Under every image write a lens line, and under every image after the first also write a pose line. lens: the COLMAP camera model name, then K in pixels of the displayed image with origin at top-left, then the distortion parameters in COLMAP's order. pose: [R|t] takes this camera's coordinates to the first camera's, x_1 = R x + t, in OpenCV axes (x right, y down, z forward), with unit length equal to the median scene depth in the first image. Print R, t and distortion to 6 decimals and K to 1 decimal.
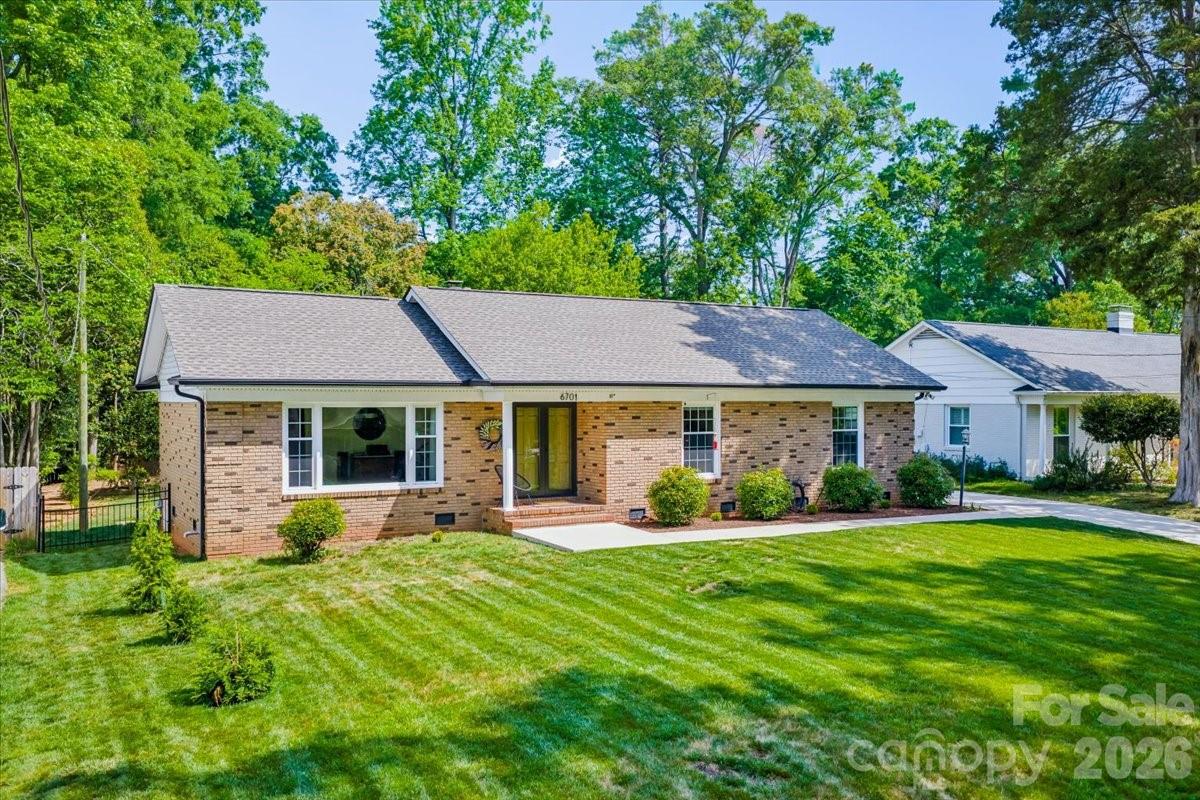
lens RADIAL K [[1018.7, 0, 613.5], [0, 1018.7, 399.2], [0, 0, 1]] dist [0.012205, -0.003302]
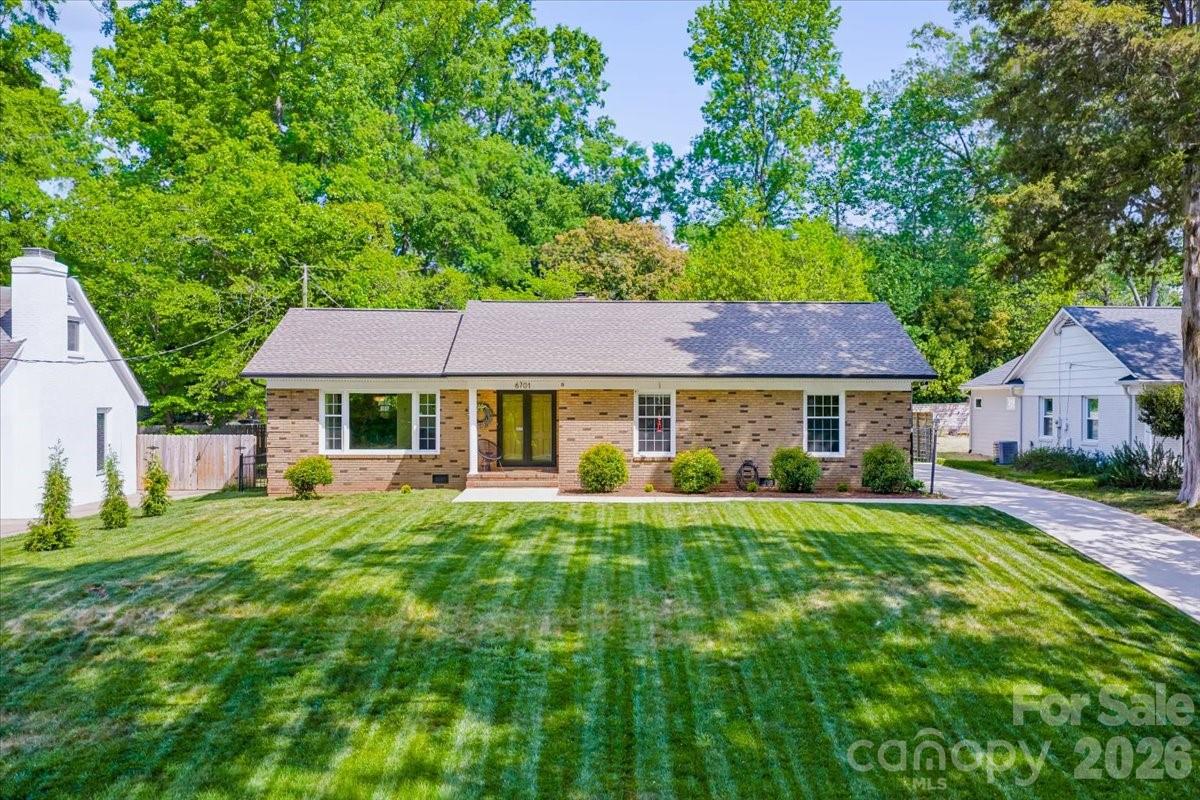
lens RADIAL K [[1018.7, 0, 613.5], [0, 1018.7, 399.2], [0, 0, 1]] dist [0.012205, -0.003302]
pose [[0.872364, 0.002272, -0.488851, 0.637316], [-0.002241, 0.999997, 0.000647, 0.013000], [0.488851, 0.000531, 0.872367, -0.032350]]
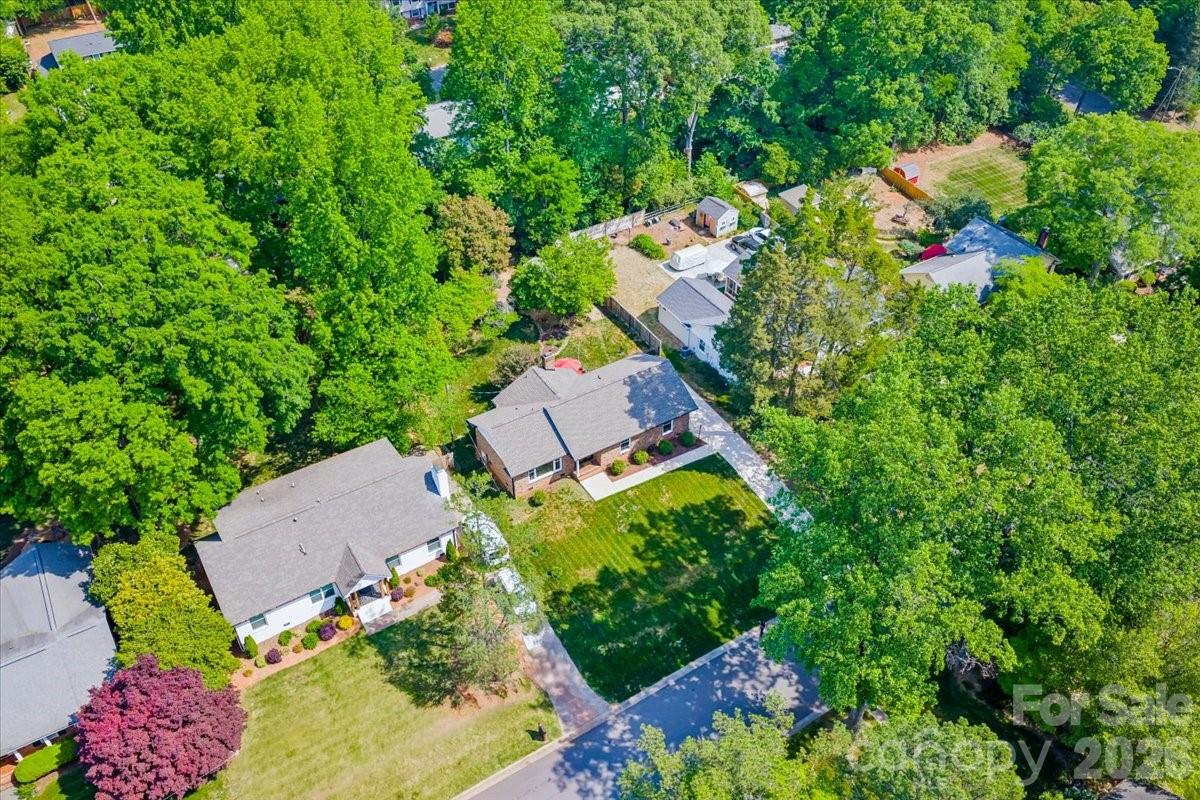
lens RADIAL K [[1024.3, 0, 600.0], [0, 1024.3, 400.0], [0, 0, 1]] dist [0.008370, -0.000229]
pose [[0.999779, -0.018776, 0.009456, -0.044973], [0.008210, 0.762819, 0.646560, -2.672002], [-0.019353, -0.646340, 0.762804, -1.889998]]
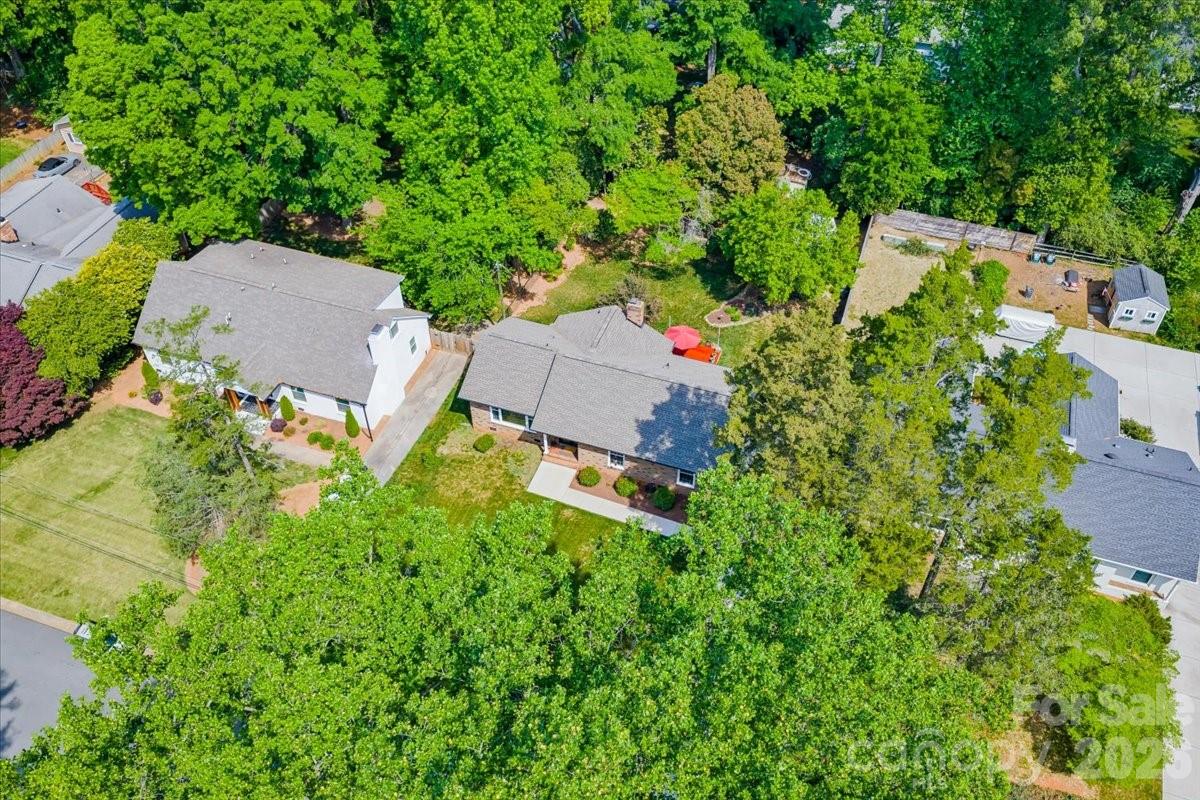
lens RADIAL K [[1024.3, 0, 600.0], [0, 1024.3, 400.0], [0, 0, 1]] dist [0.008370, -0.000229]
pose [[0.631534, 0.538789, -0.557558, 1.557509], [0.011203, 0.712691, 0.701389, -2.071022], [0.775267, -0.449197, 0.444052, -0.188333]]
